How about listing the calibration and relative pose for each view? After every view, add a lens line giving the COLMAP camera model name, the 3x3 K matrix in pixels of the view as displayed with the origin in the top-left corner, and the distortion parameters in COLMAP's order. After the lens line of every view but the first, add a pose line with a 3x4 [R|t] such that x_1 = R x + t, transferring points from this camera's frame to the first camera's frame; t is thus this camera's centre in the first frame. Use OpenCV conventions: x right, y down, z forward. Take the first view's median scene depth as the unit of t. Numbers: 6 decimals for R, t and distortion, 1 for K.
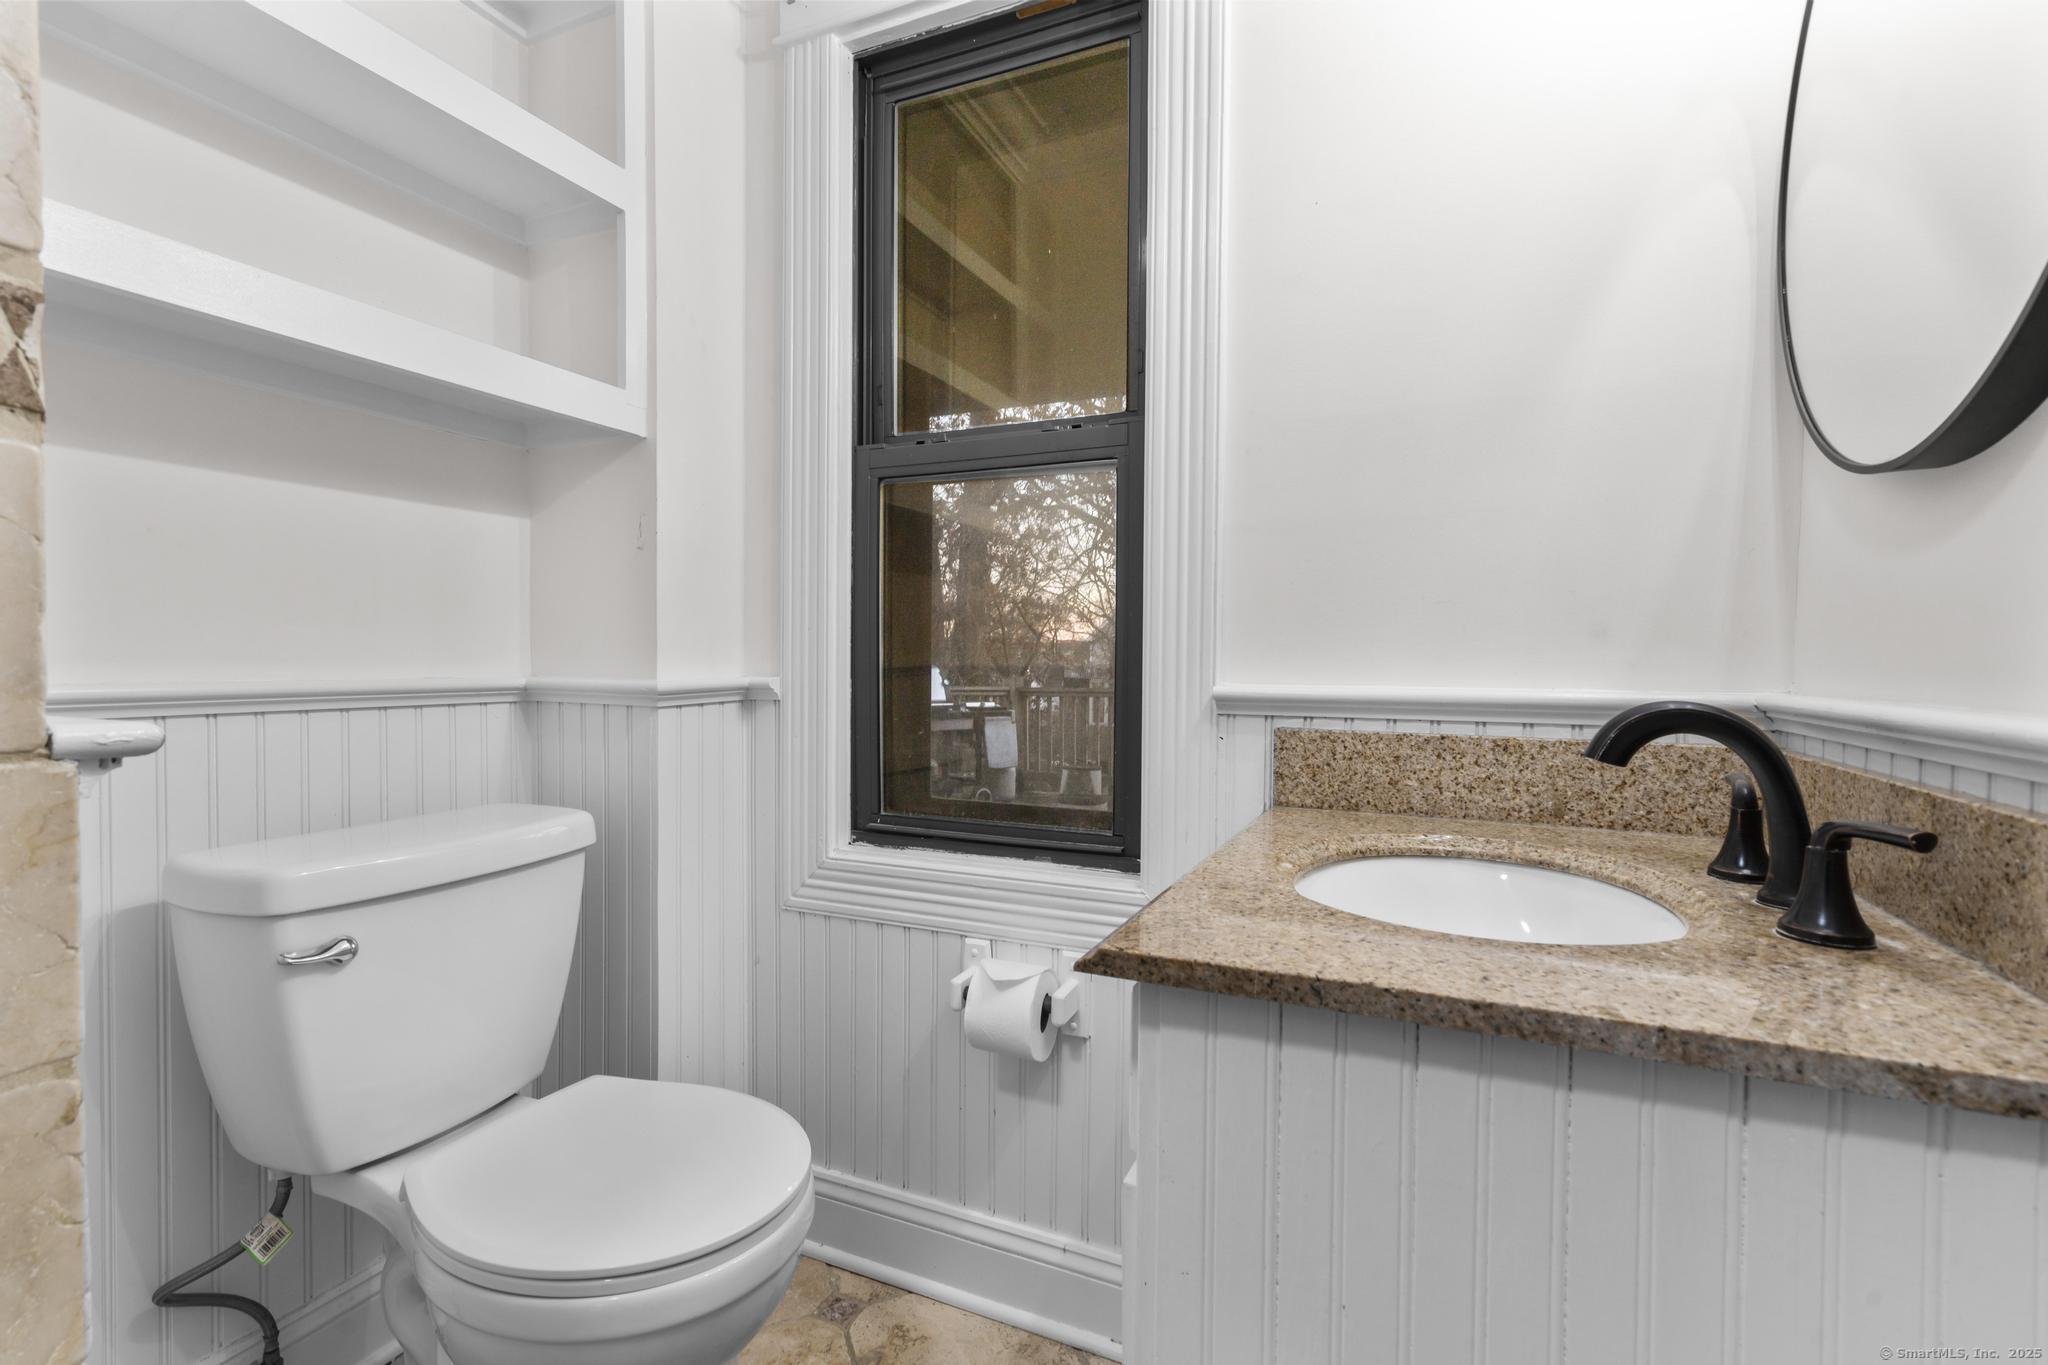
lens RADIAL K [[935.1, 0, 1025.2], [0, 935.1, 681.5], [0, 0, 1]] dist [-0.003361, 0.002375]
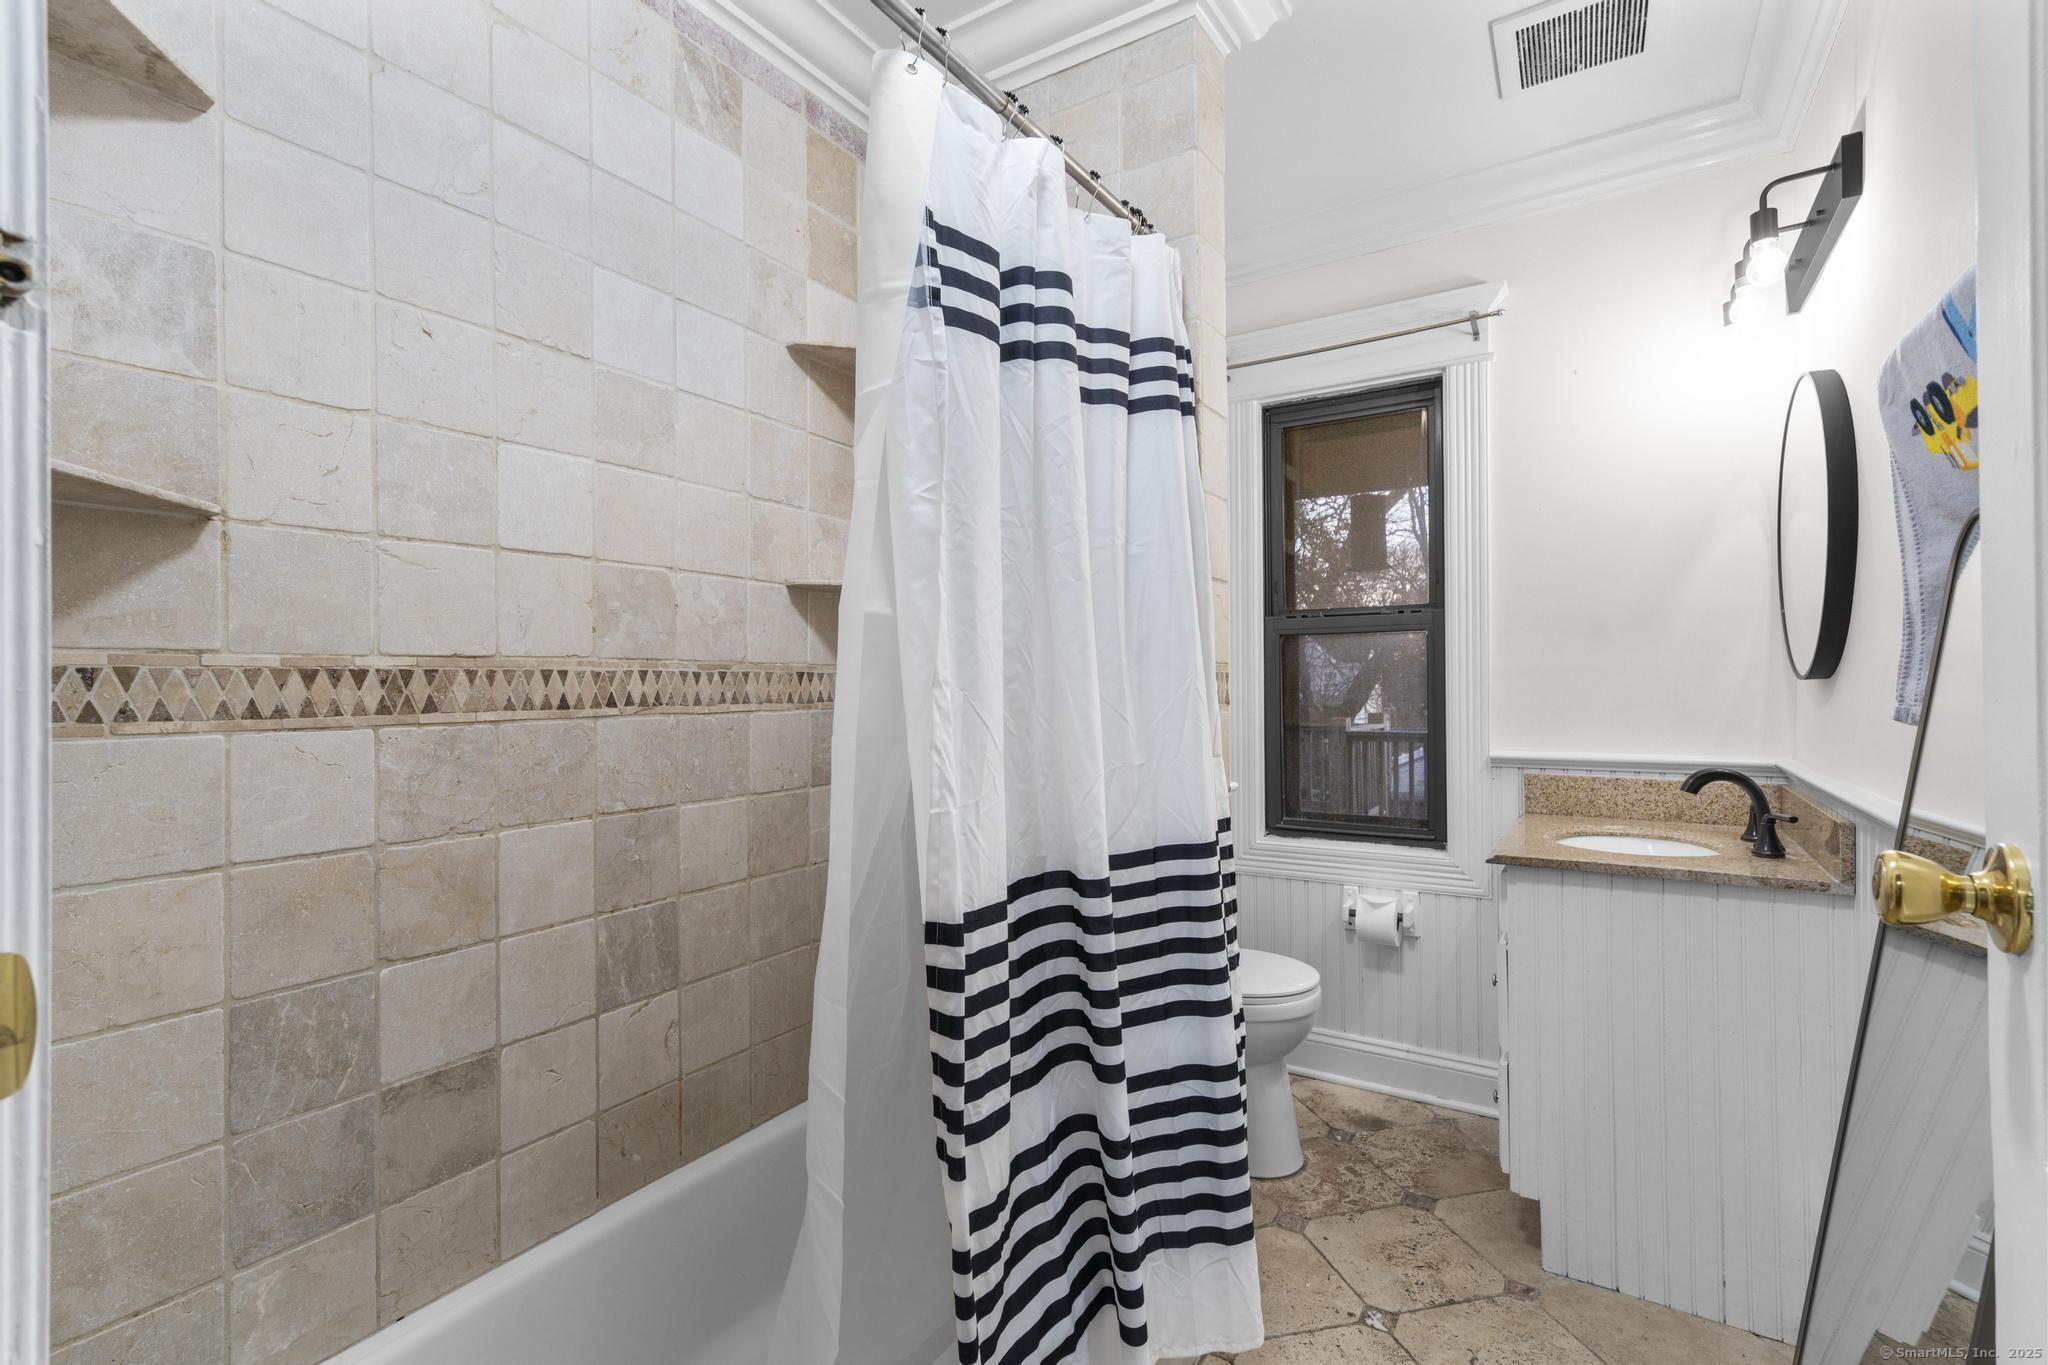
lens RADIAL K [[935.1, 0, 1020.3], [0, 935.1, 680.7], [0, 0, 1]] dist [-0.003361, 0.002375]
pose [[0.989718, -0.016809, -0.142039, -0.508736], [0.012612, 0.999458, -0.030394, -0.101545], [0.142473, 0.028290, 0.989394, -1.121154]]
